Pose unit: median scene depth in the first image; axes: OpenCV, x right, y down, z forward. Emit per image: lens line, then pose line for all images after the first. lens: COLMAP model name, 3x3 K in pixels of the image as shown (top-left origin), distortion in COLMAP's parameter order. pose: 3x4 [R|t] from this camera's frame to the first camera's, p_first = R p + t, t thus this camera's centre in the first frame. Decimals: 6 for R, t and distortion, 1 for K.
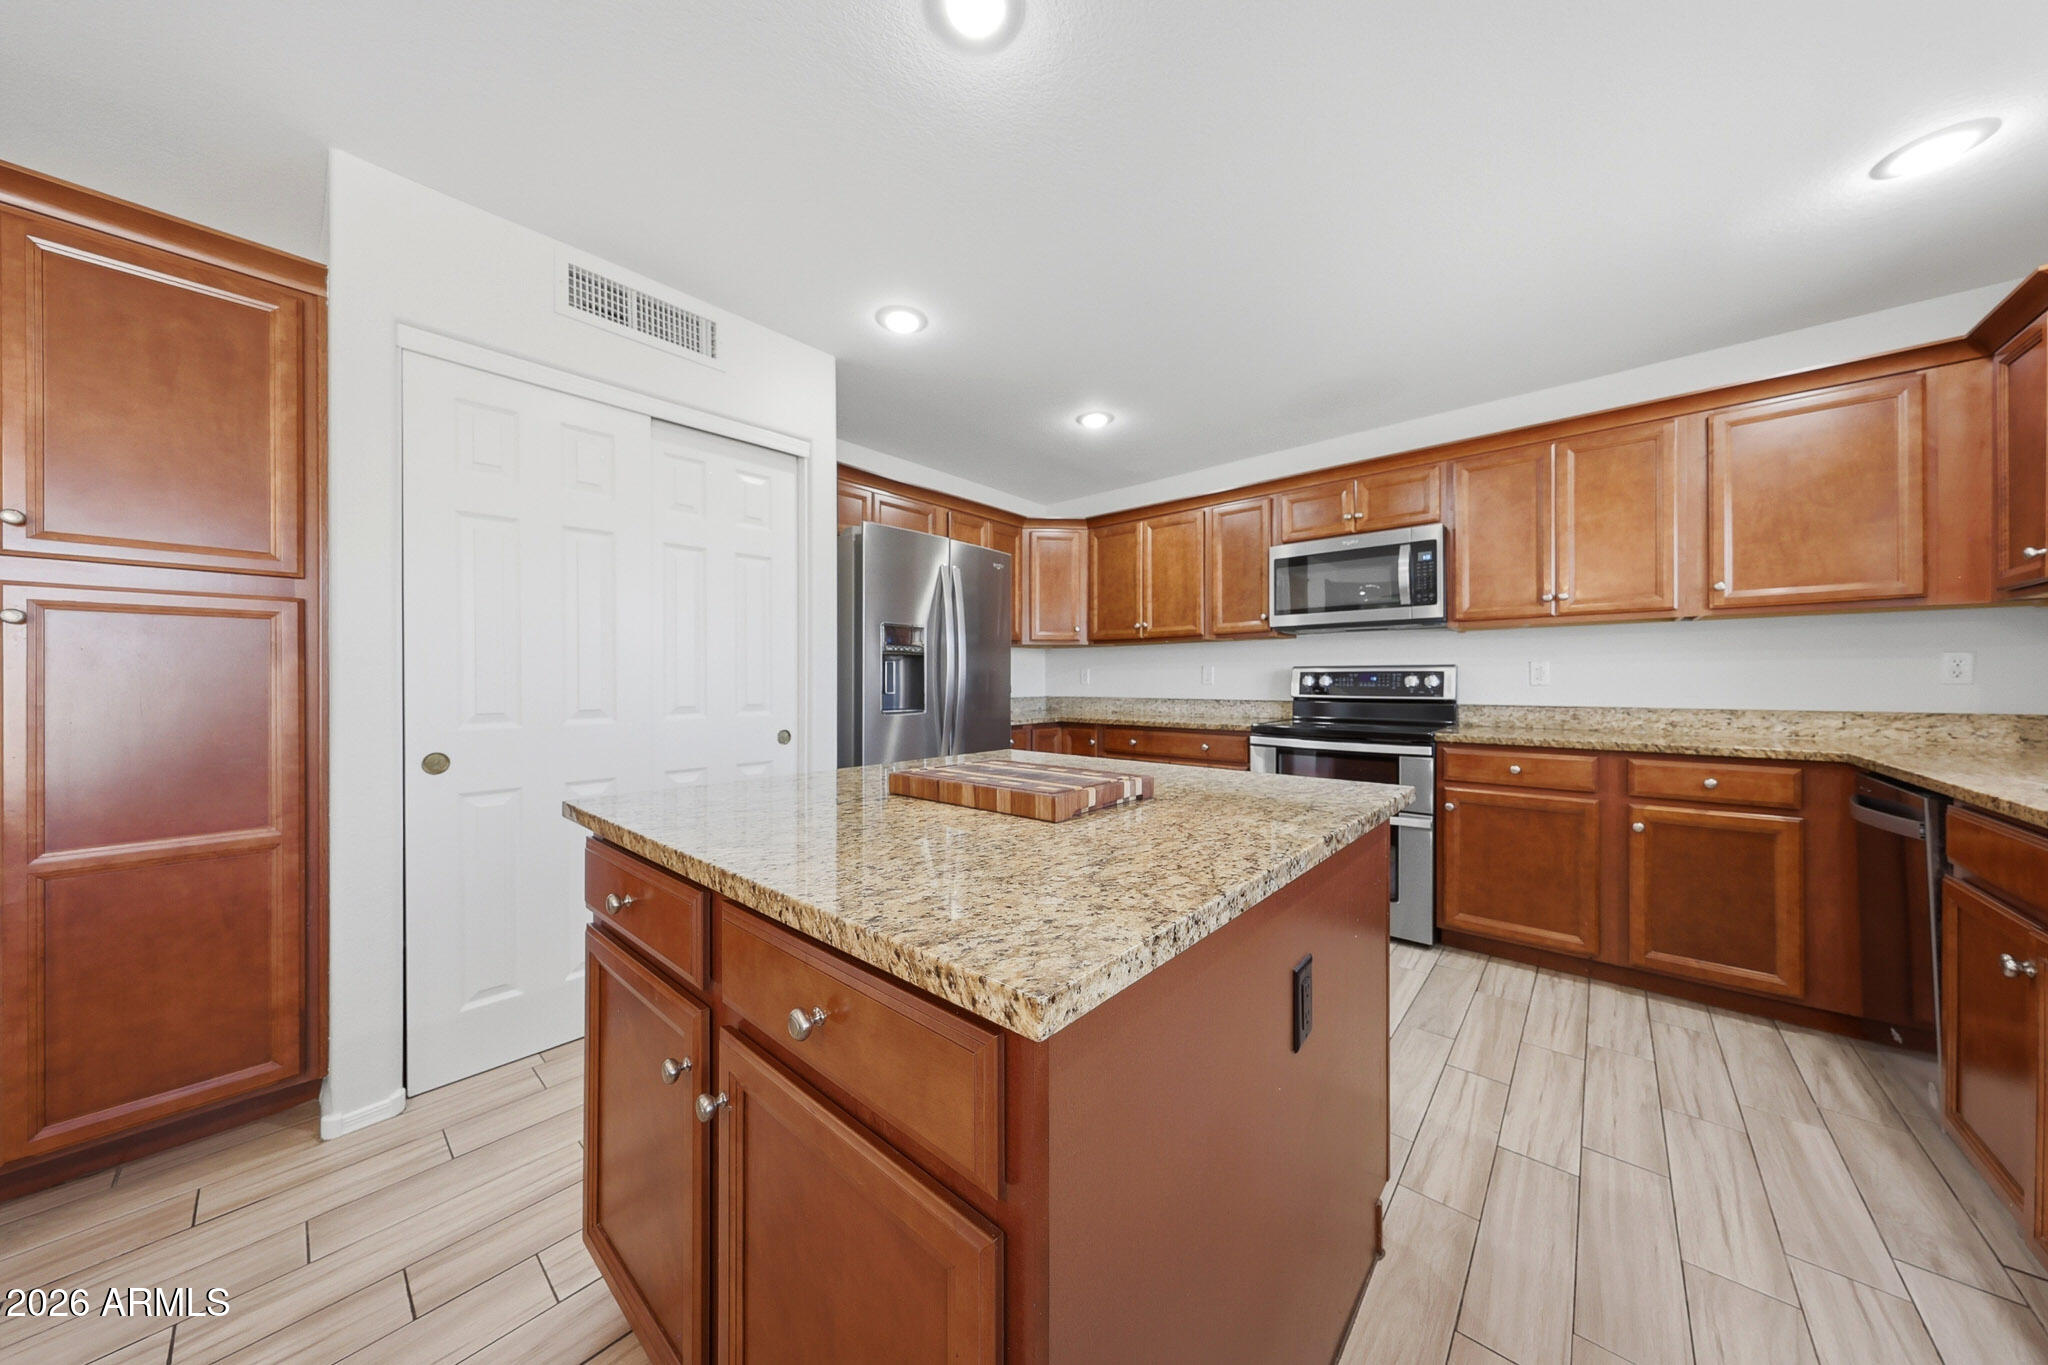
lens RADIAL K [[654.7, 0, 1018.2], [0, 654.7, 682.3], [0, 0, 1]] dist [-0.000360, -0.000072]
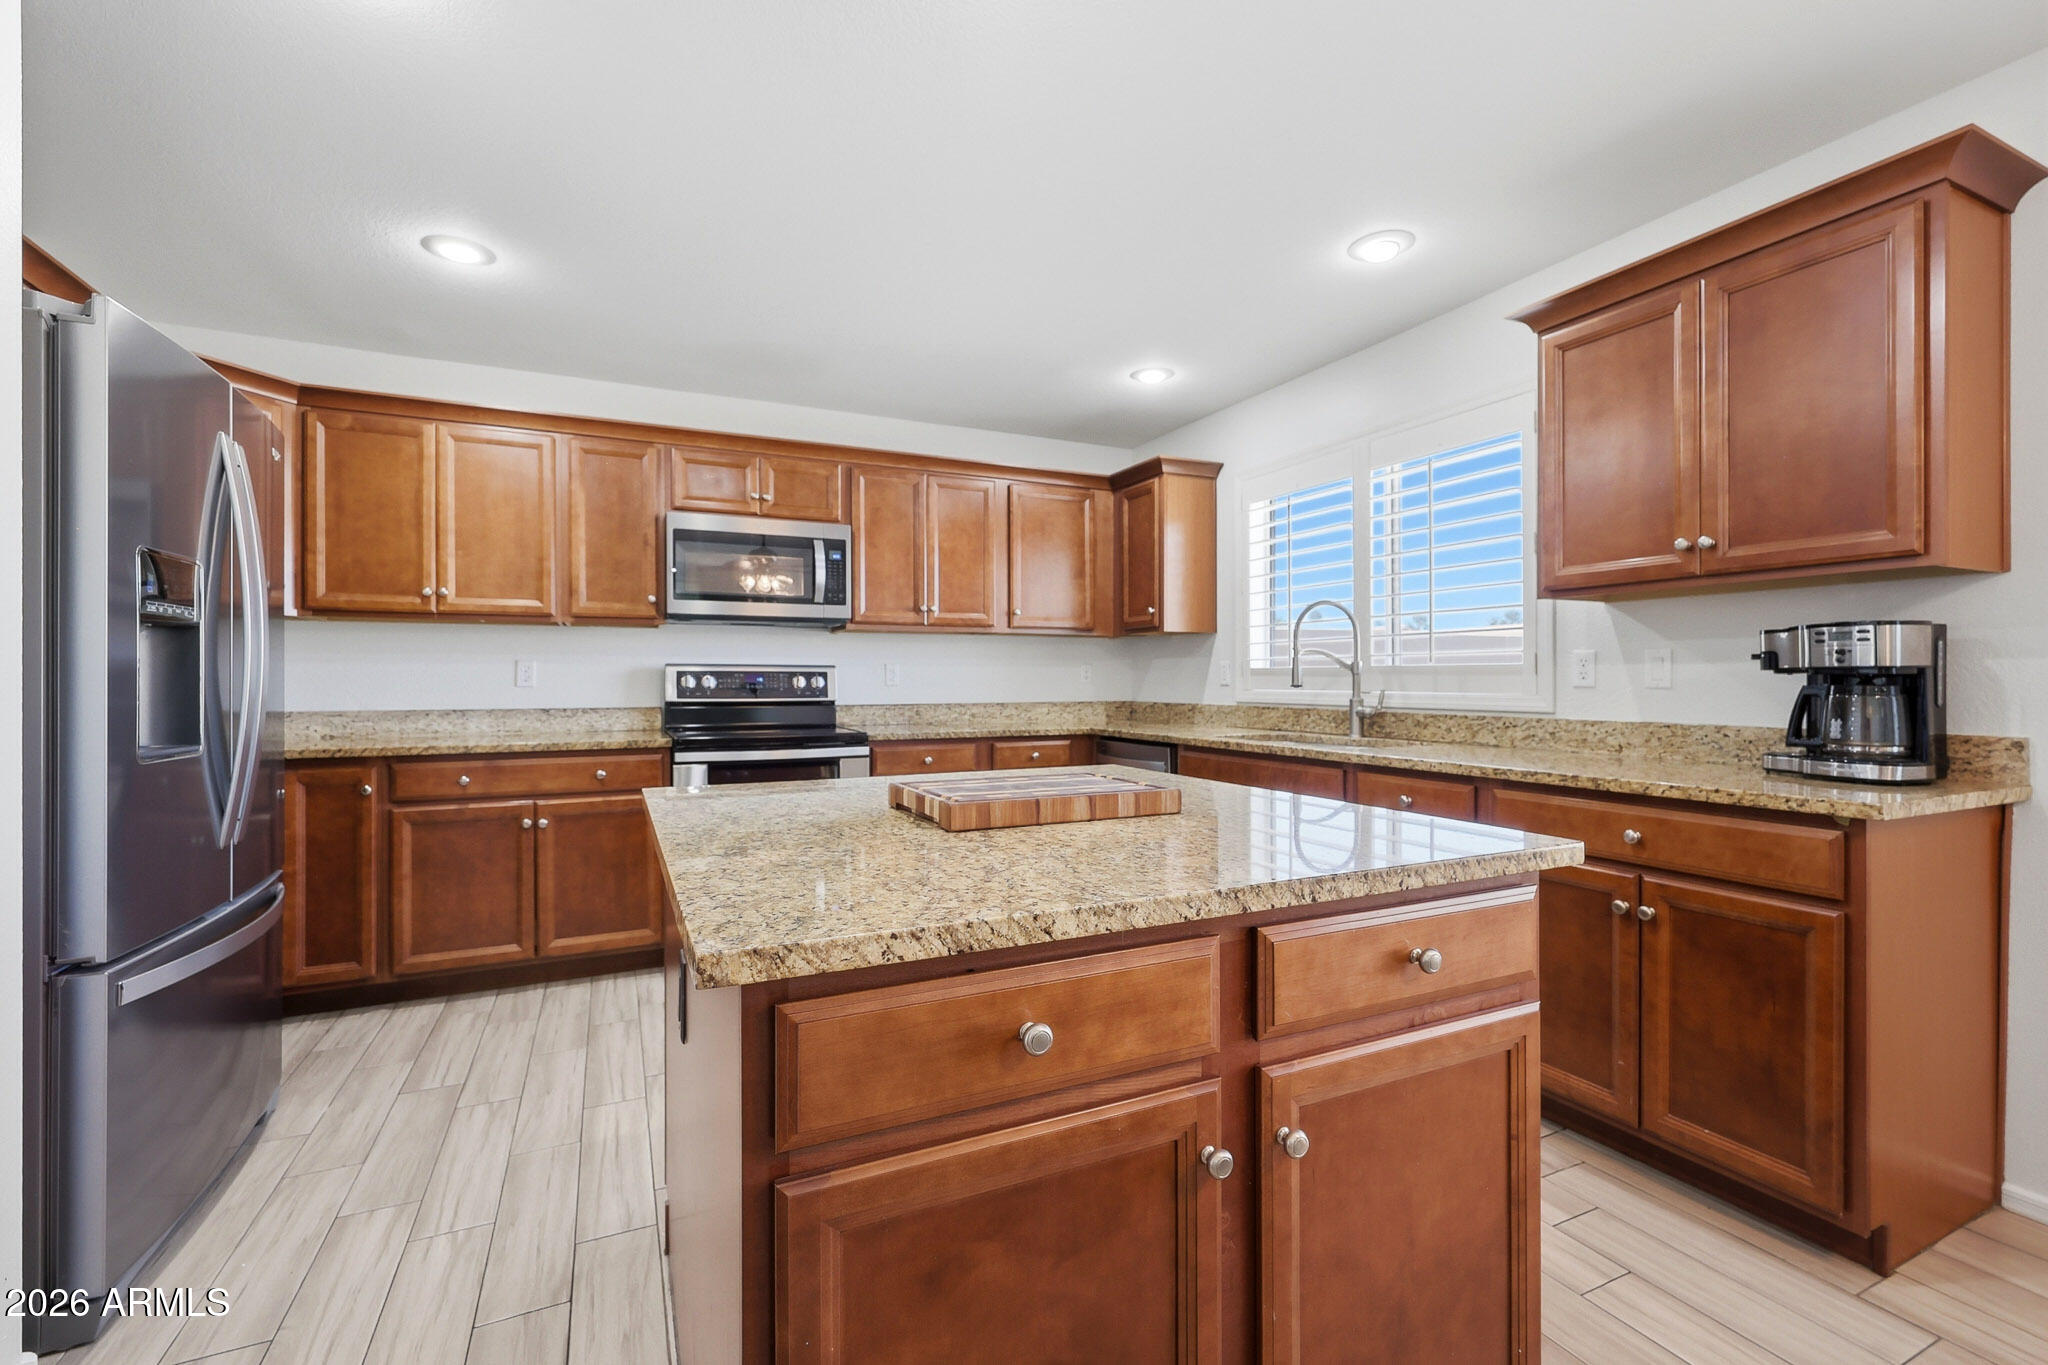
lens RADIAL K [[866.2, 0, 1018.8], [0, 866.2, 681.0], [0, 0, 1]] dist [0.002799, 0.000037]
pose [[0.389258, 0.000098, 0.921129, -0.442717], [0.002404, 0.999996, -0.001122, -0.001043], [-0.921126, 0.002651, 0.389256, 0.222463]]
